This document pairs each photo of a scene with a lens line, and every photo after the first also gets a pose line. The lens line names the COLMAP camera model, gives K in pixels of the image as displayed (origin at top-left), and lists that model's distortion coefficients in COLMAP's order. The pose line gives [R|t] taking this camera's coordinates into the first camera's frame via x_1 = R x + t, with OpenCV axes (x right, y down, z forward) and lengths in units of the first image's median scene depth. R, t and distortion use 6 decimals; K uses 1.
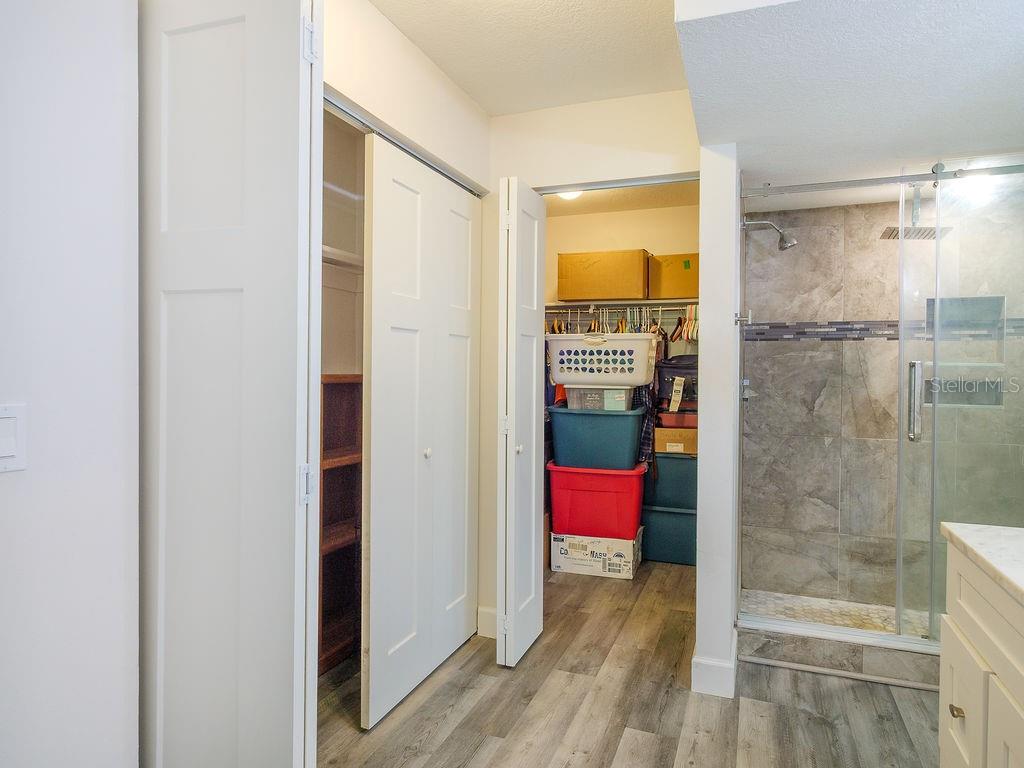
lens RADIAL K [[660.8, 0, 510.2], [0, 660.8, 382.0], [0, 0, 1]] dist [0.005458, 0.002235]
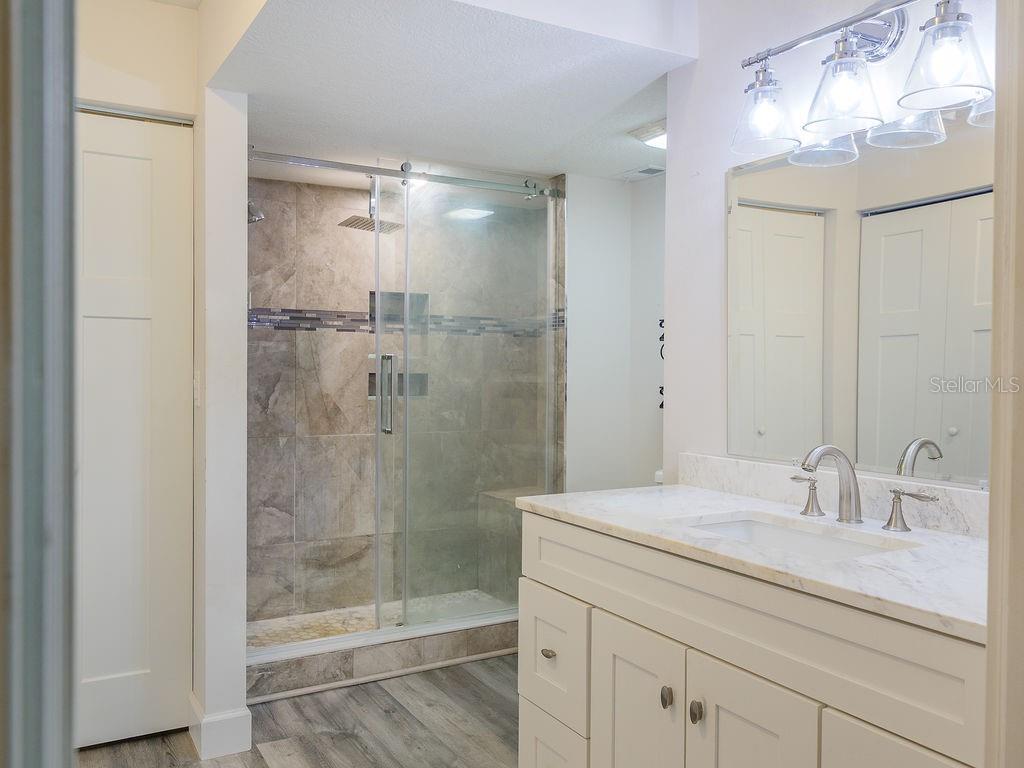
lens RADIAL K [[828.9, 0, 511.2], [0, 828.9, 381.3], [0, 0, 1]] dist [0.008102, 0.000577]
pose [[0.624640, -0.015980, 0.780750, -0.209157], [0.012566, 0.999867, 0.010411, -0.000328], [-0.780812, 0.003308, 0.624757, 0.054843]]
